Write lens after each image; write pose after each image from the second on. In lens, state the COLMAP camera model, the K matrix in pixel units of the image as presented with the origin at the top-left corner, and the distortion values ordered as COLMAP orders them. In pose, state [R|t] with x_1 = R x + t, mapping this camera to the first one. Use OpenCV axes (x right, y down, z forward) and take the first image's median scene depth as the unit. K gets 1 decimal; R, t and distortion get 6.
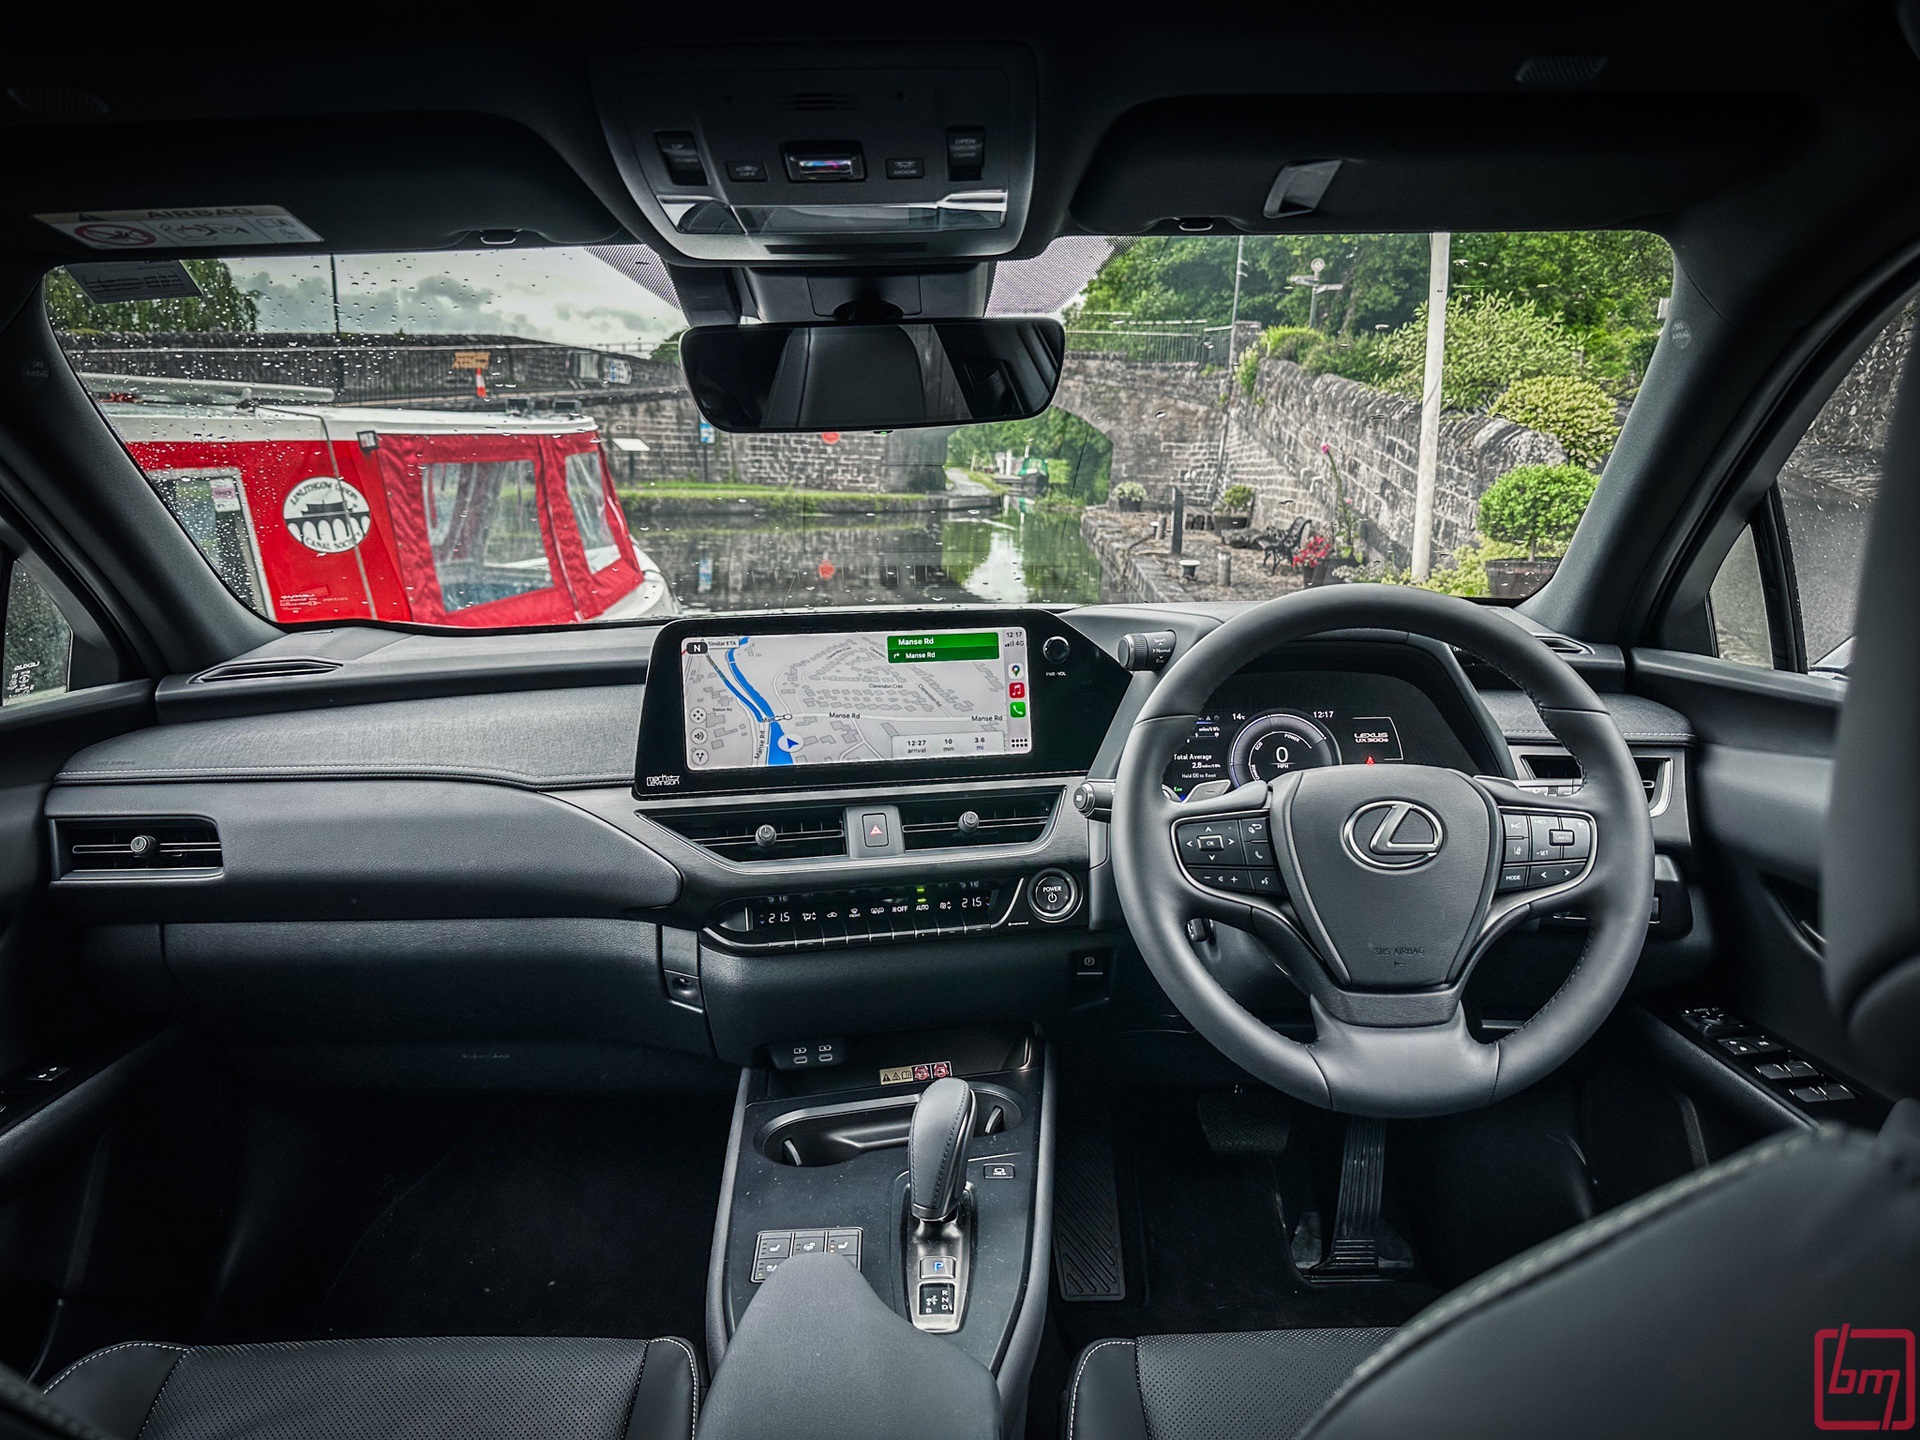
lens RADIAL K [[1339.5, 0, 960.3], [0, 1339.5, 723.2], [0, 0, 1]] dist [0.009566, -0.002011]
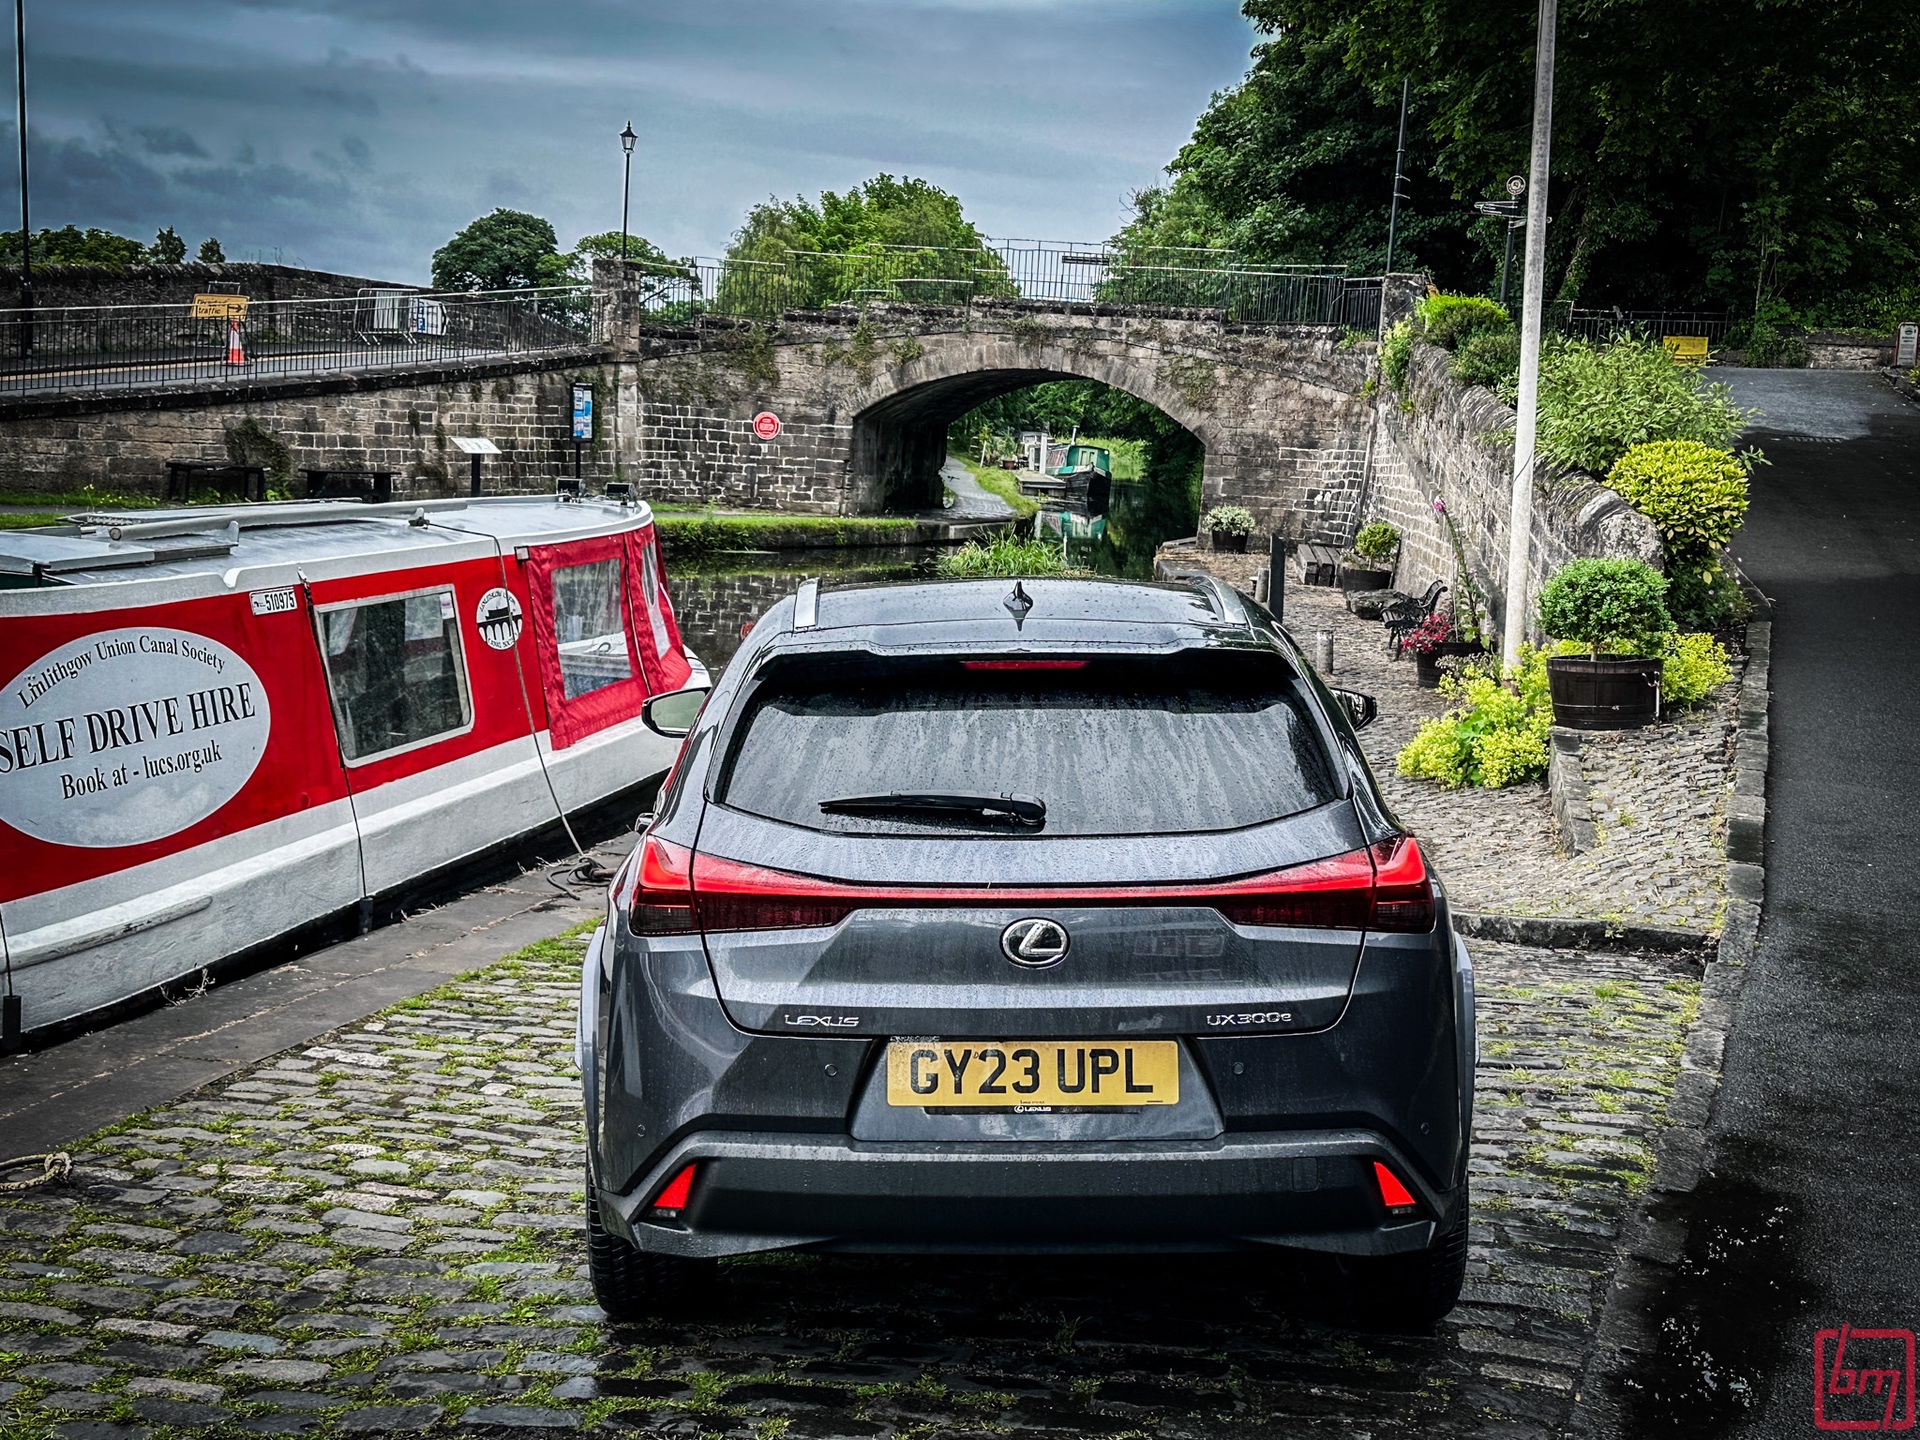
lens RADIAL K [[2419.0, 0, 959.1], [0, 2419.0, 719.5], [0, 0, 1]] dist [-0.004669, 0.000000]
pose [[0.999891, 0.014619, 0.002085, -0.005546], [-0.014420, 0.997051, -0.075379, 0.013741], [-0.003181, 0.075341, 0.997153, -0.170551]]
